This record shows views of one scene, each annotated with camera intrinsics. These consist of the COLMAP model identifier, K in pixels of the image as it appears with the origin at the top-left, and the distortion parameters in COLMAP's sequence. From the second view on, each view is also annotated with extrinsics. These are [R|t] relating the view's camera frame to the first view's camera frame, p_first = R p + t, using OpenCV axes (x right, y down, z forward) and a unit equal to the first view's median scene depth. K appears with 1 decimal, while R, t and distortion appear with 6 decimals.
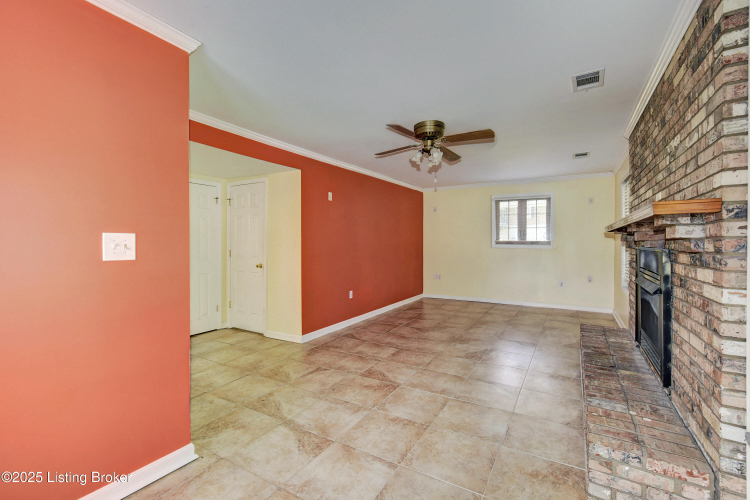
lens RADIAL K [[328.0, 0, 377.7], [0, 328.0, 245.2], [0, 0, 1]] dist [-0.001923, -0.000495]
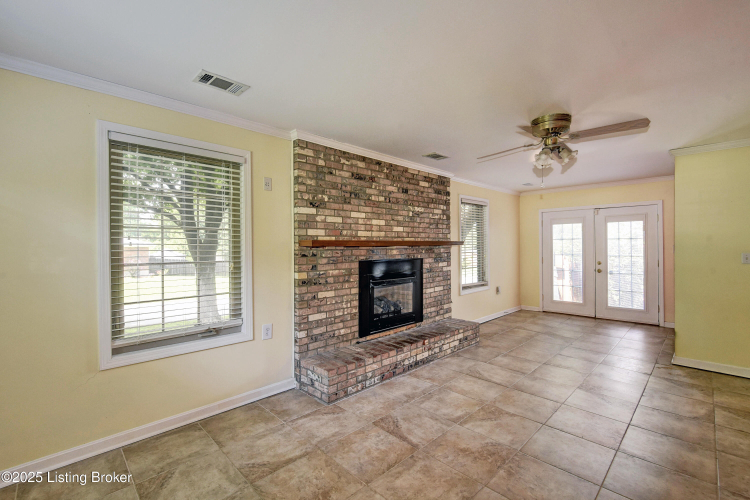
lens RADIAL K [[328.0, 0, 377.7], [0, 328.0, 245.2], [0, 0, 1]] dist [-0.001923, -0.000495]
pose [[-0.969213, 0.013285, 0.245866, 0.349393], [0.013605, 0.999907, -0.000399, -0.040952], [-0.245848, 0.002958, -0.969304, 1.765421]]
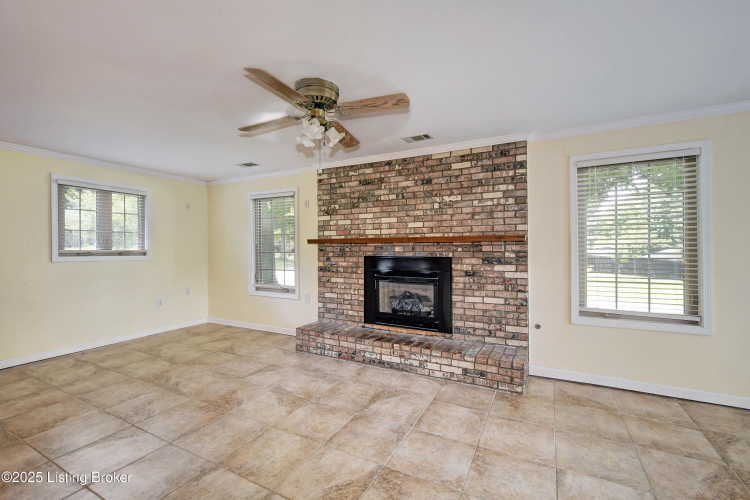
lens RADIAL K [[328.0, 0, 377.7], [0, 328.0, 245.2], [0, 0, 1]] dist [-0.001923, -0.000495]
pose [[-0.061227, 0.007392, 0.998096, -0.493695], [0.011423, 0.999912, -0.006704, -0.024182], [-0.998058, 0.010990, -0.061306, 0.838737]]
